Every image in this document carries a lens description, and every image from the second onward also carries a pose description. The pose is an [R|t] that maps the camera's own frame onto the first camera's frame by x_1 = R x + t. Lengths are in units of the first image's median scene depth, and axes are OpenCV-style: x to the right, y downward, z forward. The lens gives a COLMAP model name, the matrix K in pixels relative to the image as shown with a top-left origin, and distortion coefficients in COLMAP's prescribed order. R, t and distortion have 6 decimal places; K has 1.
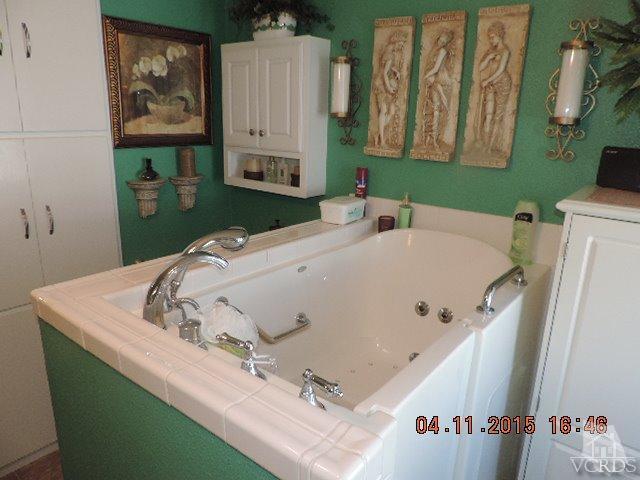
lens RADIAL K [[455.4, 0, 320.3], [0, 455.4, 239.9], [0, 0, 1]] dist [-0.017700, -0.001880]
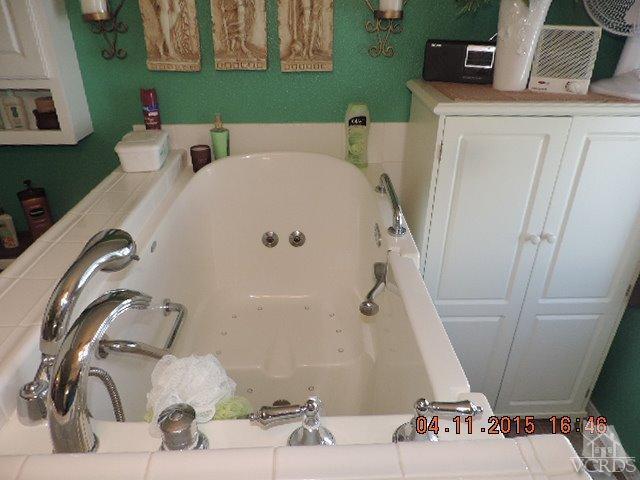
lens RADIAL K [[455.4, 0, 320.9], [0, 455.4, 241.1], [0, 0, 1]] dist [-0.017700, -0.001880]
pose [[0.758805, -0.328247, 0.562555, -0.208949], [0.191212, 0.937929, 0.289358, -0.089211], [-0.622618, -0.111999, 0.774470, 0.219687]]
